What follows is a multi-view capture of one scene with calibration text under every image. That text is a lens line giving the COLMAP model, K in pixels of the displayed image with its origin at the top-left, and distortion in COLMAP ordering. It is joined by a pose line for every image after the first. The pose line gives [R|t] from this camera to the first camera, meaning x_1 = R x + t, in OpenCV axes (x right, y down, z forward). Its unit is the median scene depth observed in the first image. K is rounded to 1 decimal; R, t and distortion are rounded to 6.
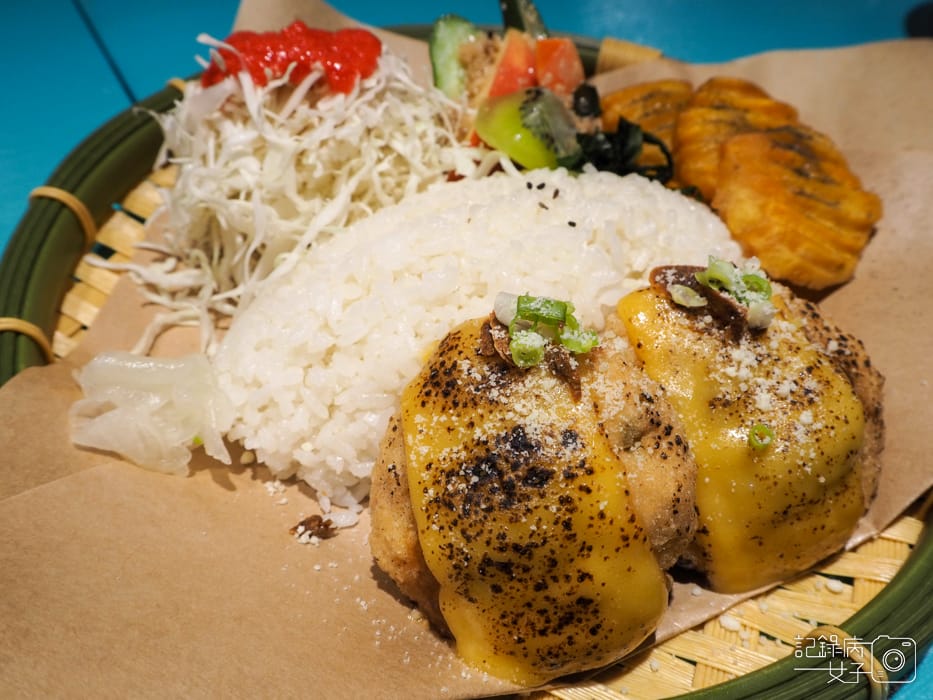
lens RADIAL K [[764.5, 0, 467.3], [0, 764.5, 350.2], [0, 0, 1]] dist [-0.015763, 0.000007]
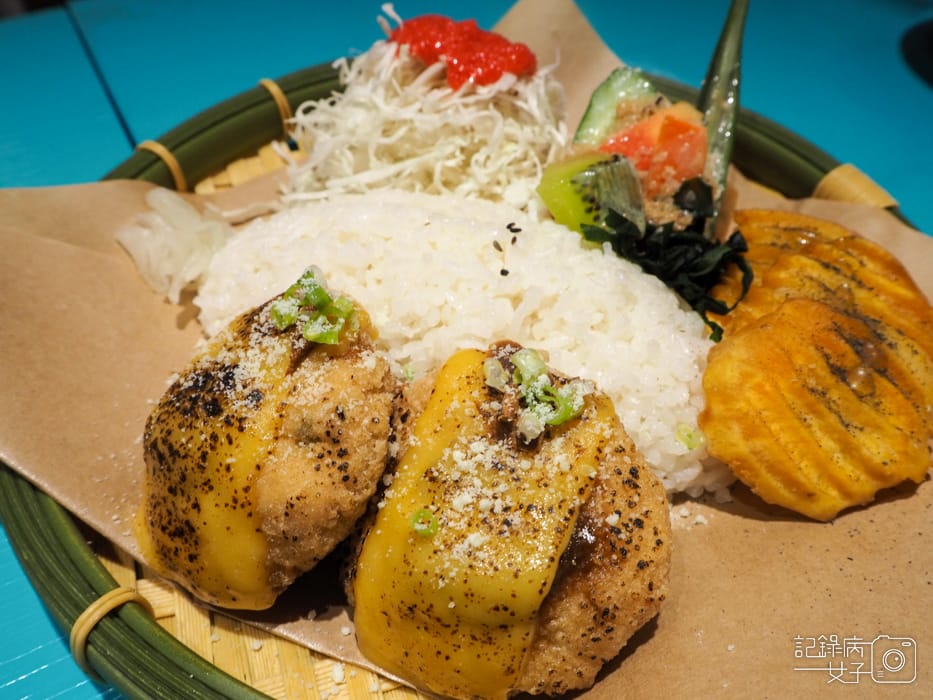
lens RADIAL K [[764.5, 0, 467.5], [0, 764.5, 350.5], [0, 0, 1]] dist [-0.015763, 0.000007]
pose [[0.714660, 0.499340, -0.489818, 0.820946], [-0.515873, 0.849178, 0.113010, -0.214469], [0.472373, 0.171920, 0.864469, 0.174558]]
